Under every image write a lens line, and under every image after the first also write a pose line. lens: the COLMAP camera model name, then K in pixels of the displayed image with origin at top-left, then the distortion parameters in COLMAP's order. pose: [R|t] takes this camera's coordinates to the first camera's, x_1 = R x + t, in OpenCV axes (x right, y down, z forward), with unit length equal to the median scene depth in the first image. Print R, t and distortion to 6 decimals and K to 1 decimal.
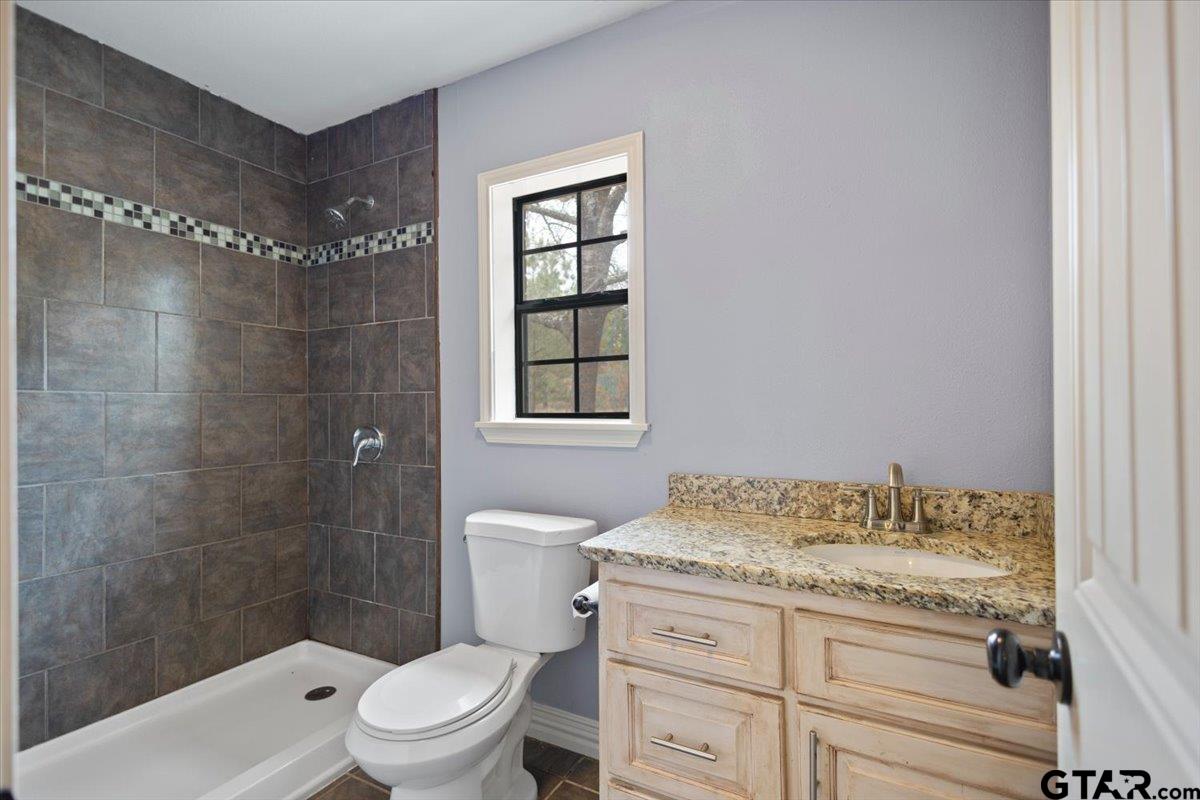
lens RADIAL K [[564.4, 0, 600.5], [0, 564.4, 400.2], [0, 0, 1]] dist [0.019829, -0.001230]
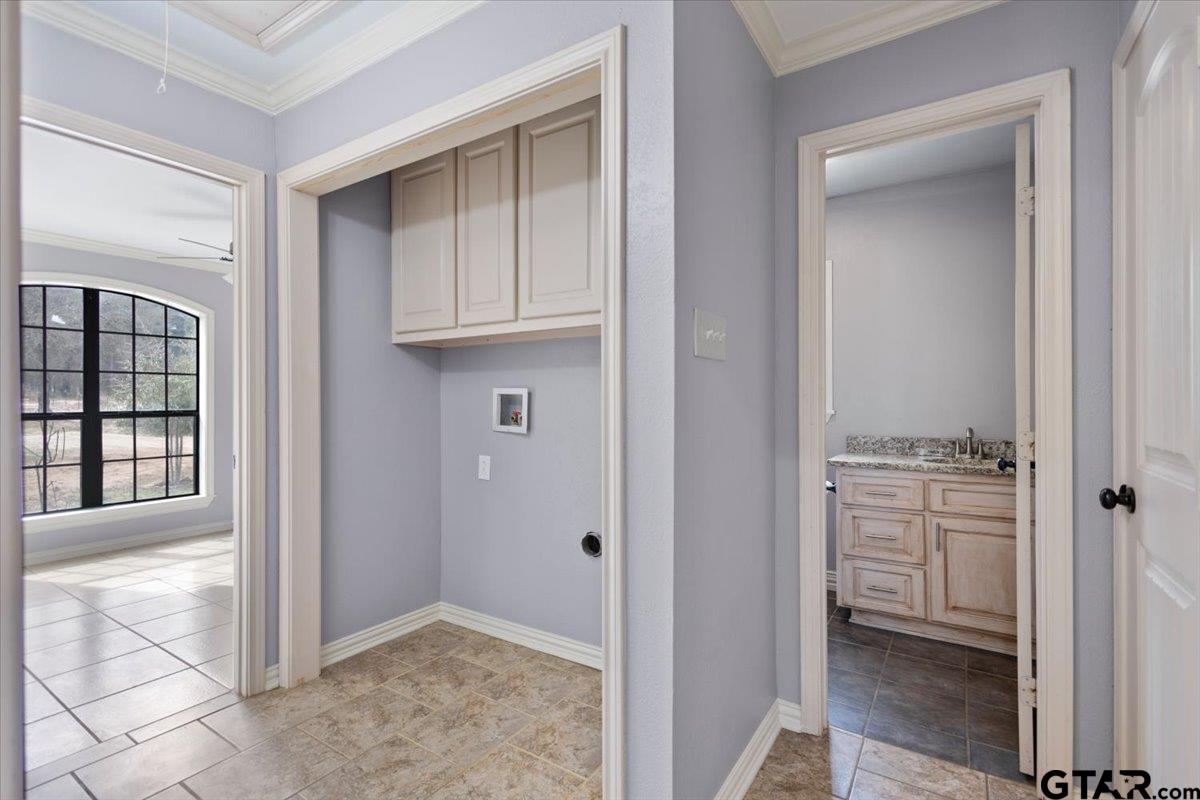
lens RADIAL K [[564.4, 0, 601.1], [0, 564.4, 400.5], [0, 0, 1]] dist [0.019829, -0.001230]
pose [[0.996734, 0.003287, -0.080682, -0.830774], [-0.002605, 0.999960, 0.008548, -0.010863], [0.080707, -0.008310, 0.996703, -1.499457]]
